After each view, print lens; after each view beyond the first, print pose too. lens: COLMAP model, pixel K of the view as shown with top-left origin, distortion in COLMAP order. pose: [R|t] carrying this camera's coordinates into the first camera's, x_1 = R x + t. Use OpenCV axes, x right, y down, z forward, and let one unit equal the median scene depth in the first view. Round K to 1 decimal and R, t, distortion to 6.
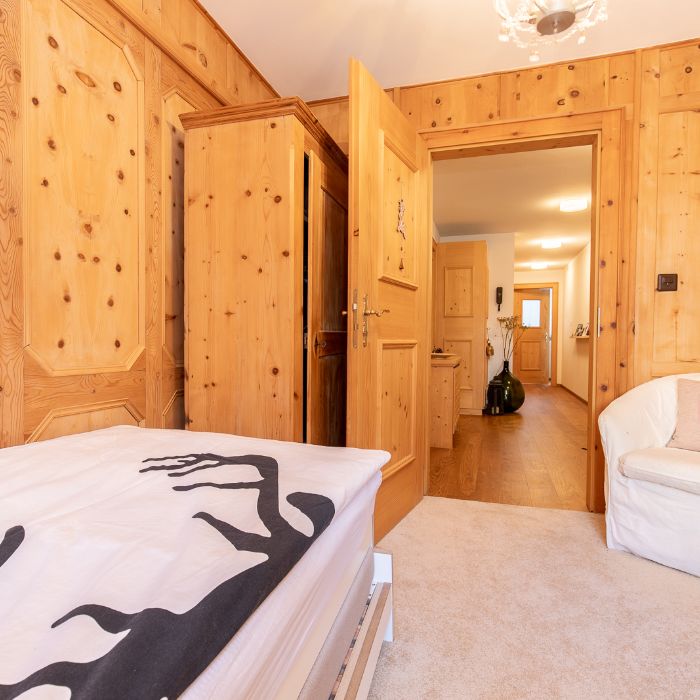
lens RADIAL K [[461.9, 0, 350.0], [0, 461.9, 350.0], [0, 0, 1]] dist [0.006587, 0.000744]
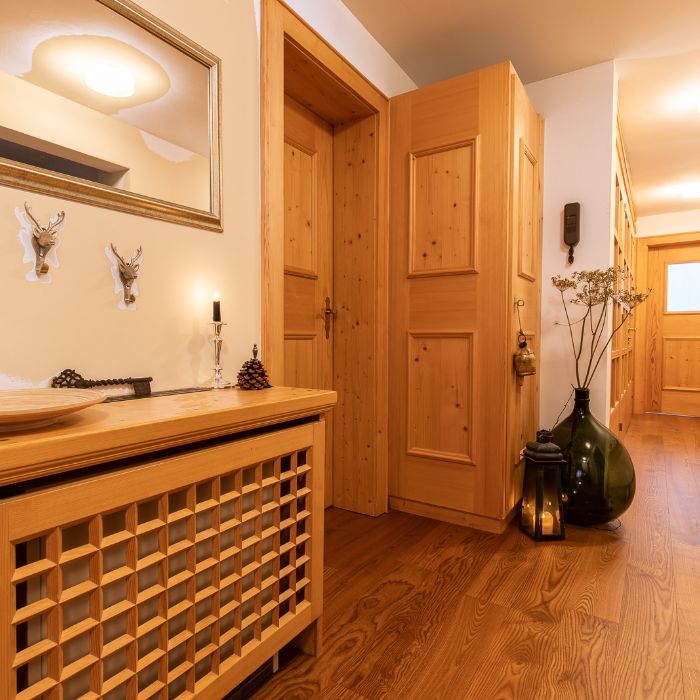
lens RADIAL K [[461.9, 0, 350.0], [0, 461.9, 350.0], [0, 0, 1]] dist [0.006587, 0.000744]
pose [[0.962227, 0.004866, -0.272204, 0.261774], [-0.003433, 0.999978, 0.005742, -0.010305], [0.272226, -0.004591, 0.962223, 0.589322]]
